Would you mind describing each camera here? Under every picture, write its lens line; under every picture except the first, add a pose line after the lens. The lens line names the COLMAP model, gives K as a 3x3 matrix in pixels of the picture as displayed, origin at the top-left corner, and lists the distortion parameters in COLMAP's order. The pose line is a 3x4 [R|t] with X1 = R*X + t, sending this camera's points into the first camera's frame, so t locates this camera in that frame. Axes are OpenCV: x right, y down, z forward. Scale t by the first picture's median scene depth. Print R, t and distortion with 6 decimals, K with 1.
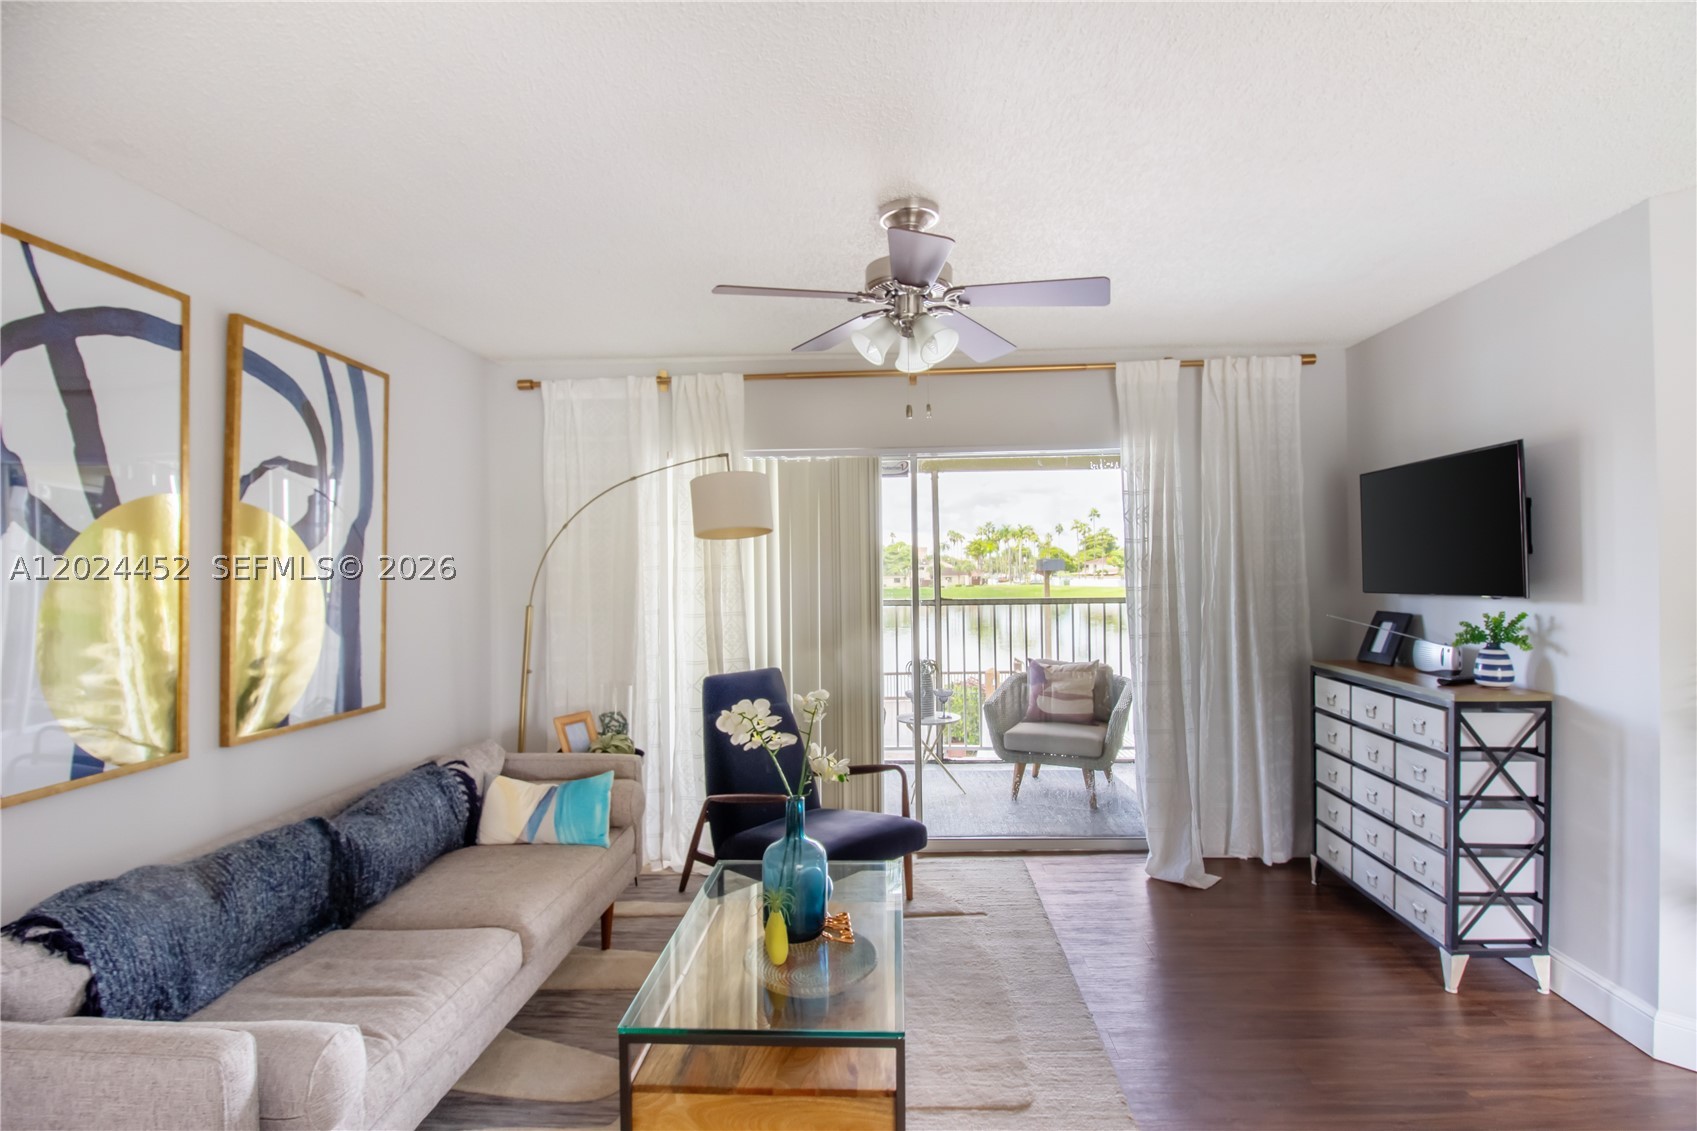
lens RADIAL K [[805.1, 0, 849.3], [0, 805.1, 563.0], [0, 0, 1]] dist [-0.000357, -0.009642]
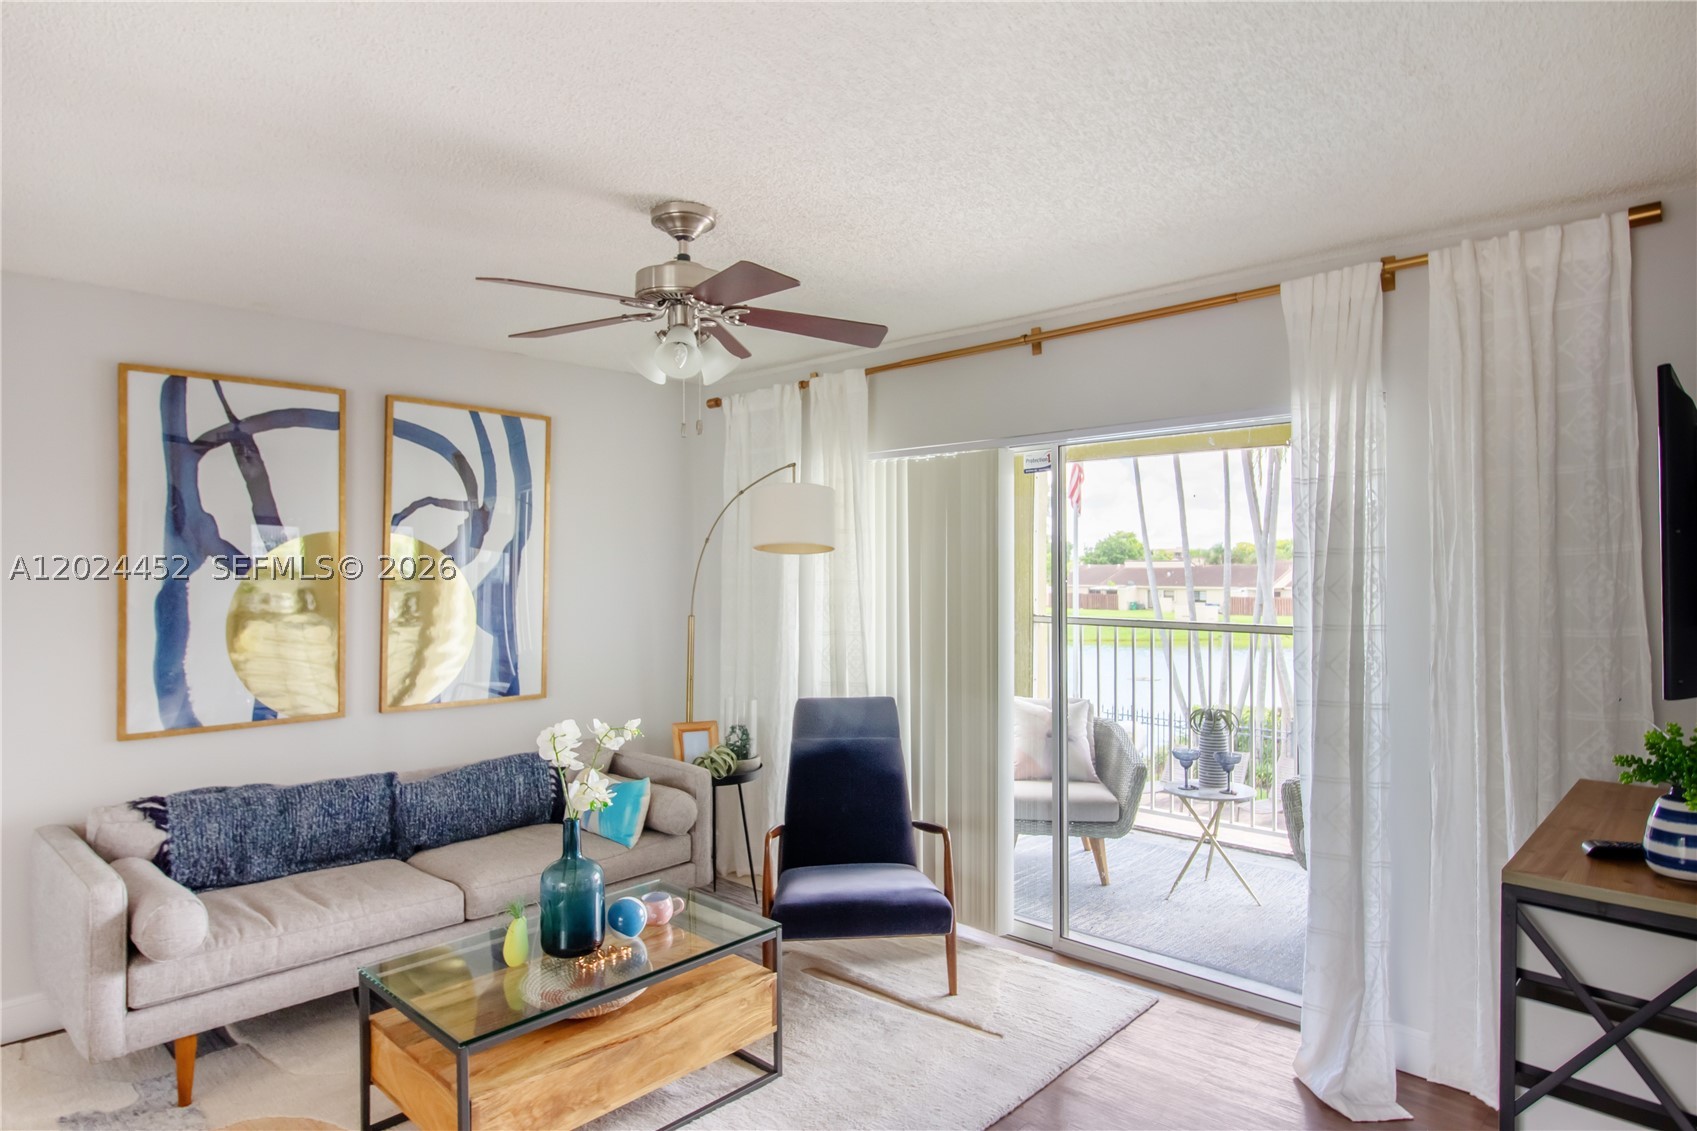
lens RADIAL K [[981.9, 0, 851.3], [0, 981.9, 559.6], [0, 0, 1]] dist [0.004546, -0.000176]
pose [[0.756654, 0.005205, -0.653795, 0.849836], [-0.001479, 0.999979, 0.006250, -0.040555], [0.653814, -0.003762, 0.756646, 0.233236]]
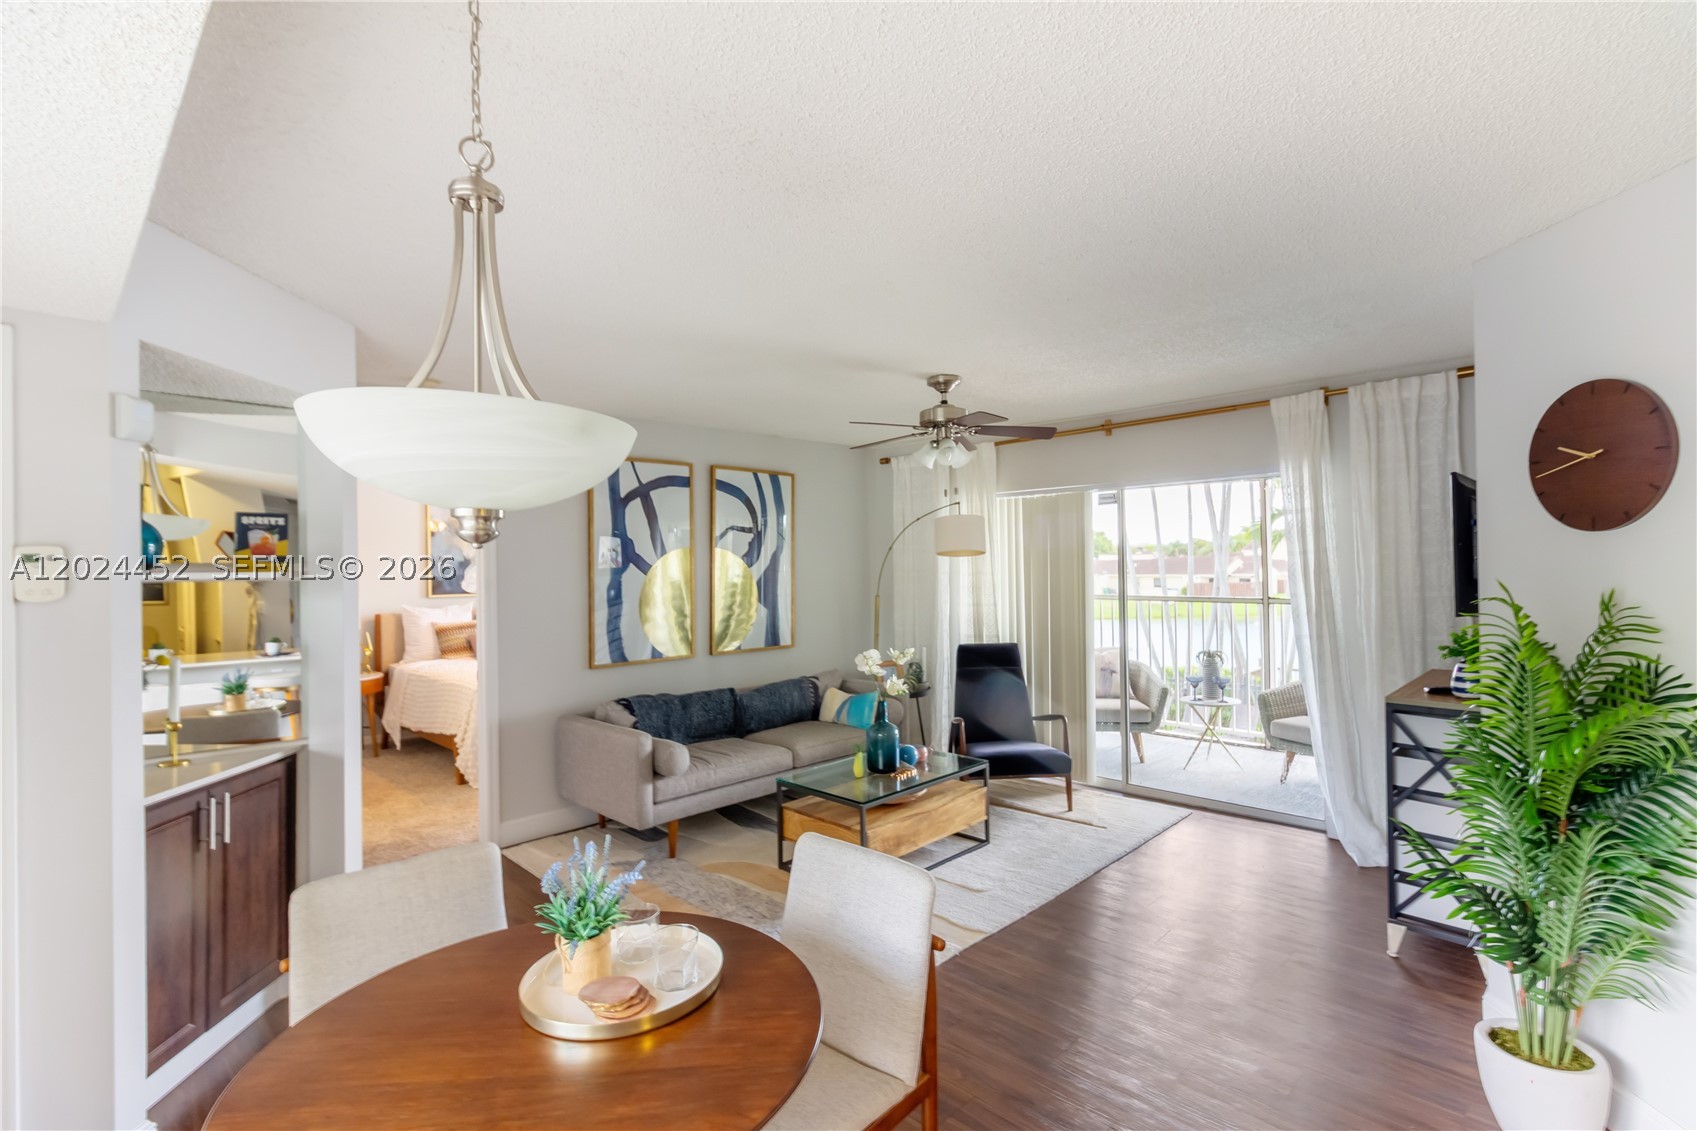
lens RADIAL K [[794.8, 0, 846.8], [0, 794.8, 559.6], [0, 0, 1]] dist [0.017908, 0.000164]
pose [[0.736228, -0.003519, -0.676724, 0.962753], [0.013989, 0.999852, 0.010020, -0.056242], [0.676588, -0.016843, 0.736169, -0.376904]]
